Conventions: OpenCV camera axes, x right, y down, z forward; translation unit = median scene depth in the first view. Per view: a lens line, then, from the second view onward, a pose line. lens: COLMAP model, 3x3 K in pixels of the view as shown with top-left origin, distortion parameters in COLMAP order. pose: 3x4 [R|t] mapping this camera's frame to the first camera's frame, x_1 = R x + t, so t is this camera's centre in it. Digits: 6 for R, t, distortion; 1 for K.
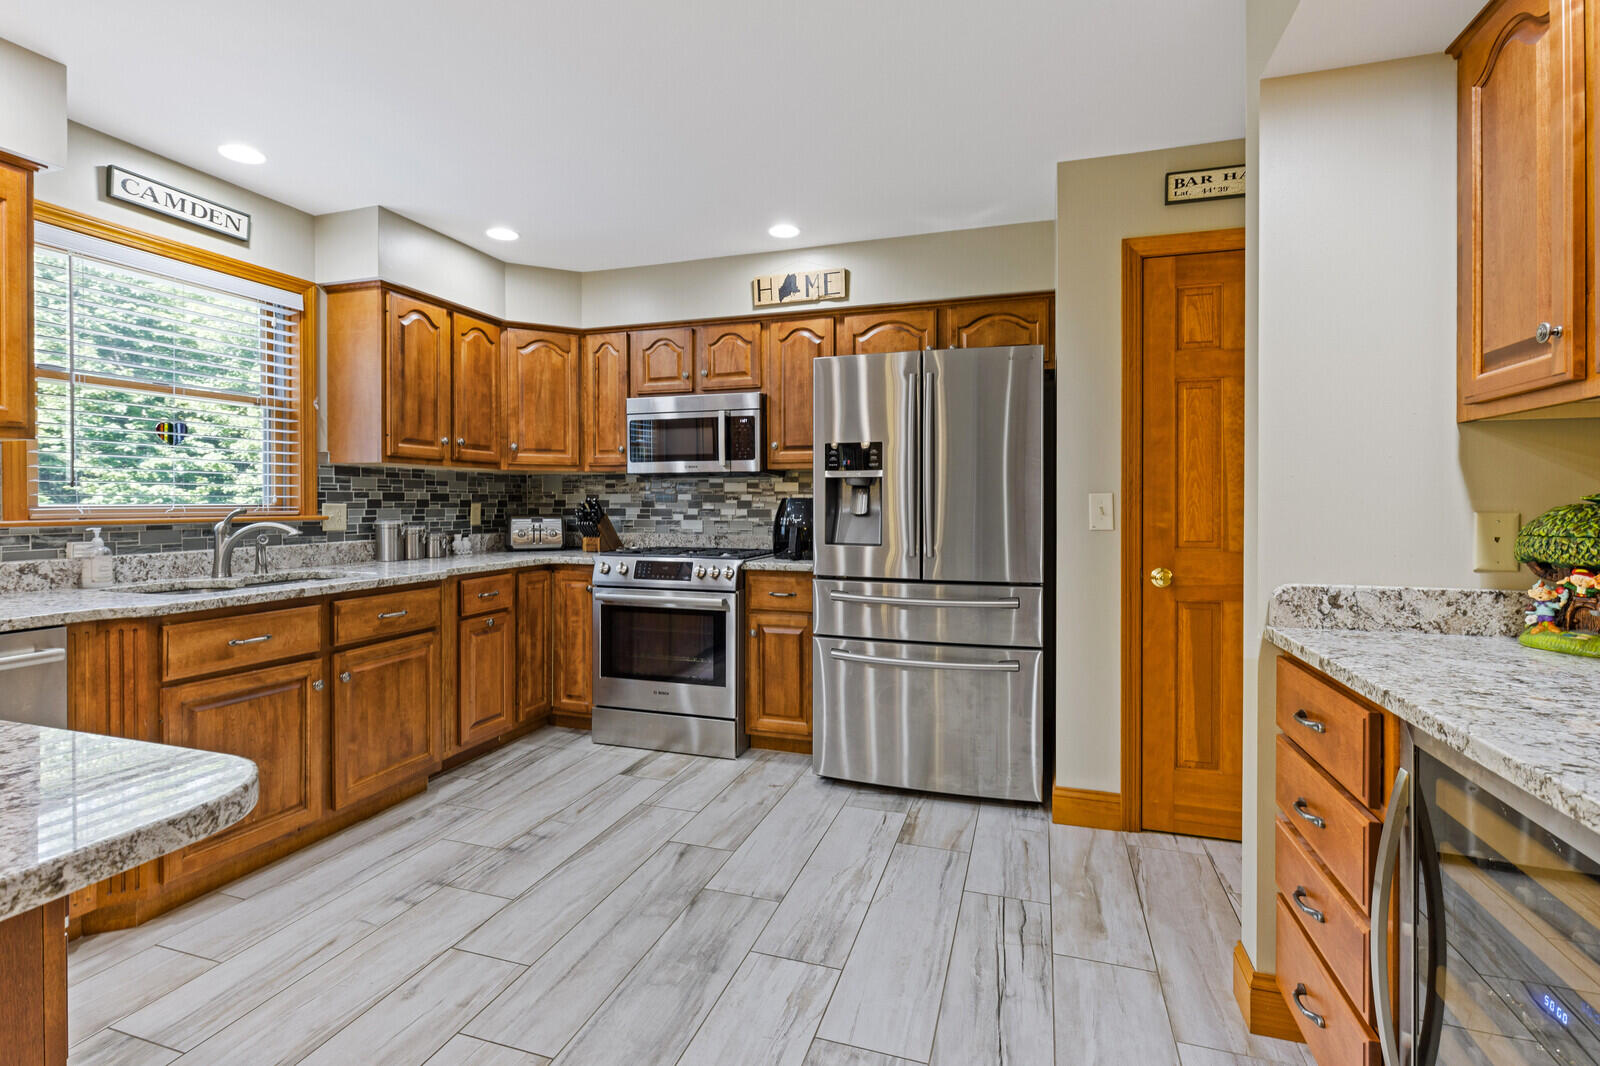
lens RADIAL K [[742.4, 0, 803.7], [0, 742.4, 503.2], [0, 0, 1]] dist [-0.004446, 0.000151]
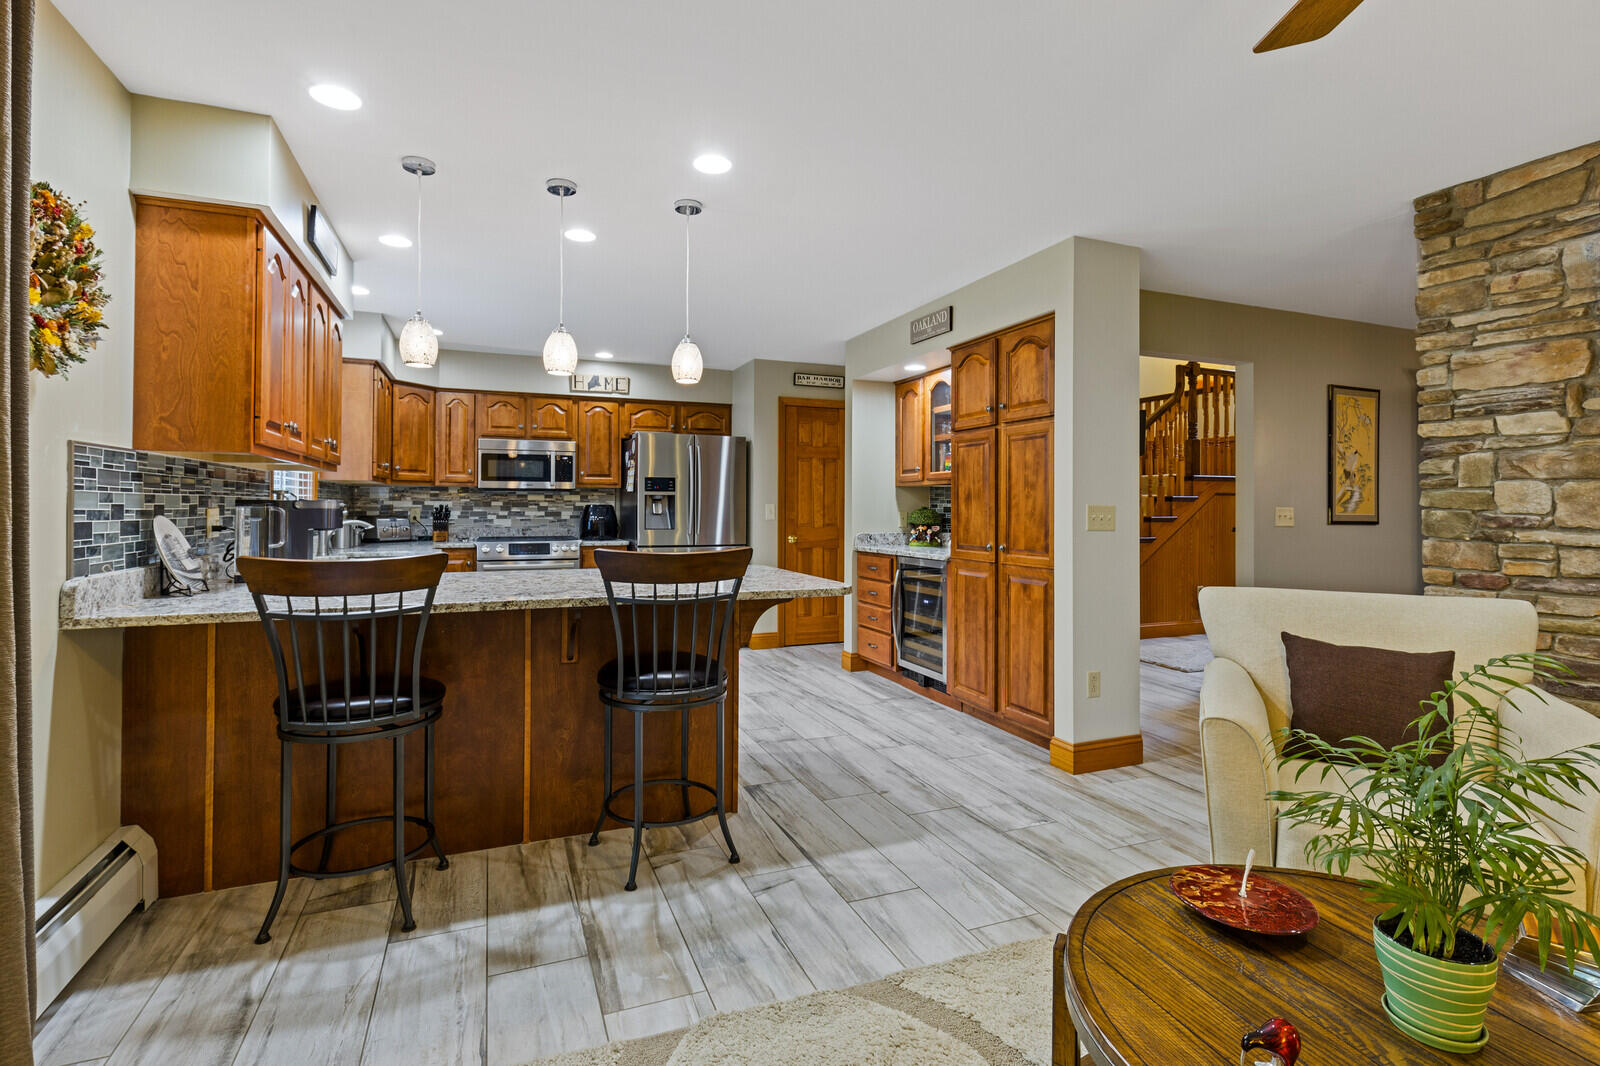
lens RADIAL K [[742.4, 0, 801.9], [0, 742.4, 497.2], [0, 0, 1]] dist [-0.004446, 0.000151]
pose [[0.755145, 0.011145, 0.655463, -0.982042], [-0.002123, 0.999892, -0.014557, -0.001225], [-0.655554, 0.009601, 0.755087, -0.767472]]
